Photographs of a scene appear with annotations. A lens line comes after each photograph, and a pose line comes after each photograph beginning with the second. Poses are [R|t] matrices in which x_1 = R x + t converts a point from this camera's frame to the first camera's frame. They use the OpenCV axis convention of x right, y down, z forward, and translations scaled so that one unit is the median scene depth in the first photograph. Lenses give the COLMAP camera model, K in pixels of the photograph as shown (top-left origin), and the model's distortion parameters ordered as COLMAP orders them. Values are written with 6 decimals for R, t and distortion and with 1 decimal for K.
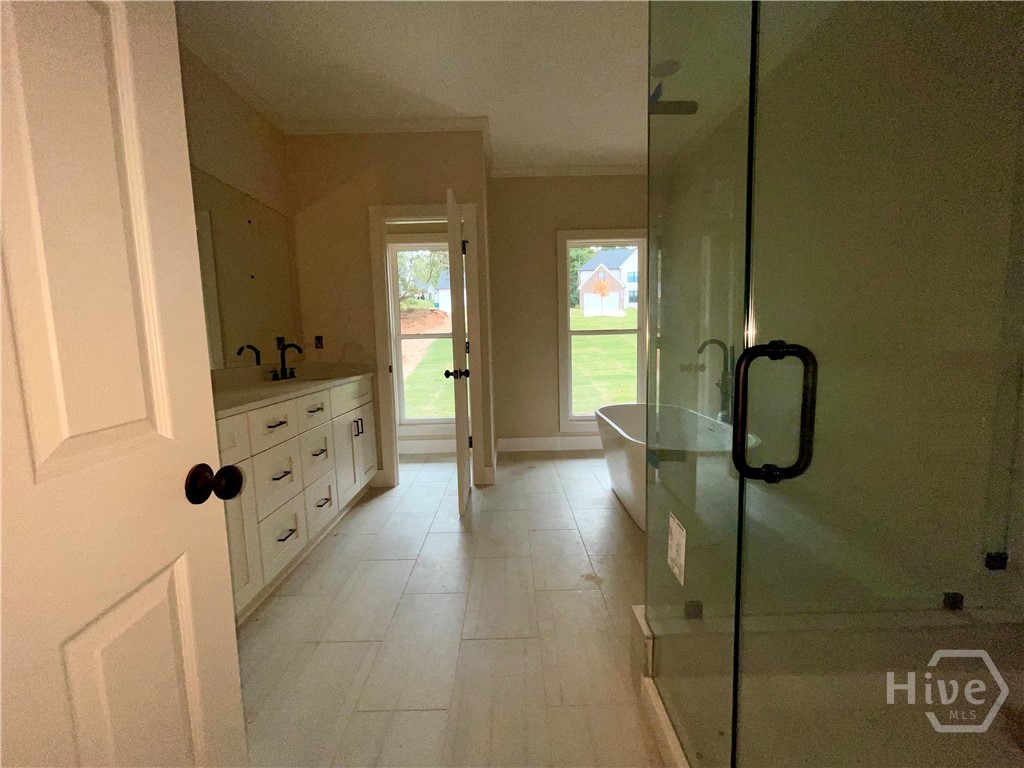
lens RADIAL K [[415.8, 0, 510.5], [0, 415.8, 380.2], [0, 0, 1]] dist [-0.001338, -0.000168]
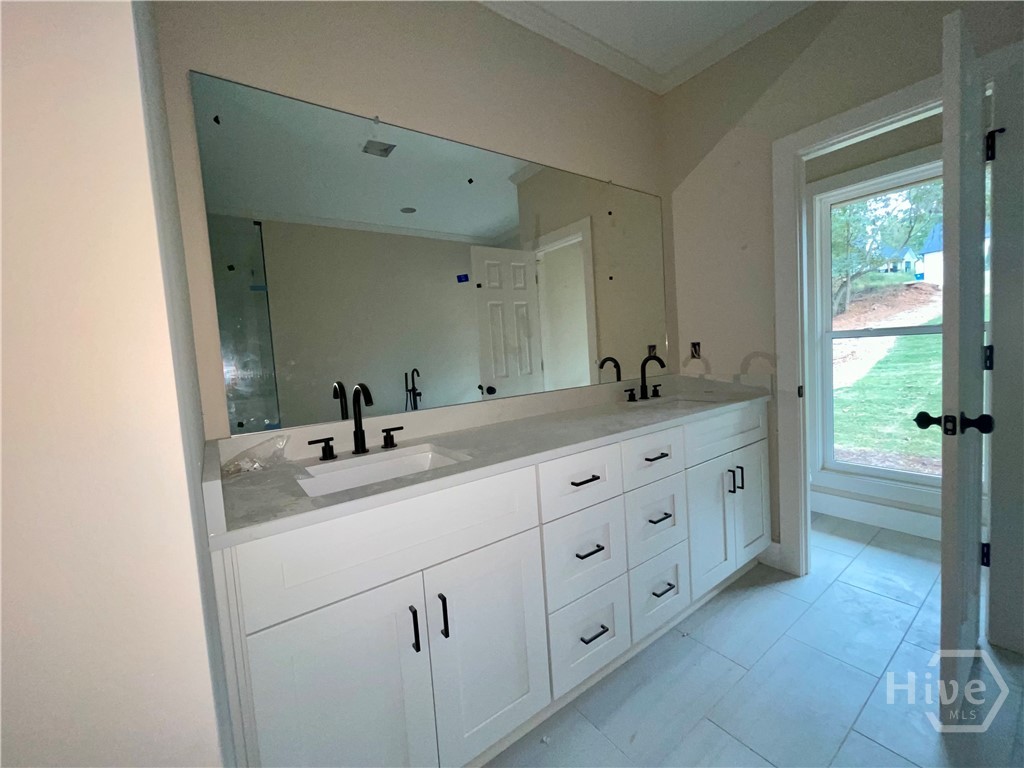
lens RADIAL K [[415.8, 0, 510.5], [0, 415.8, 380.2], [0, 0, 1]] dist [-0.001338, -0.000168]
pose [[0.584144, 0.042657, -0.810528, -0.036532], [-0.030921, 0.999063, 0.030294, -0.049830], [0.811061, 0.007366, 0.584915, 0.278124]]
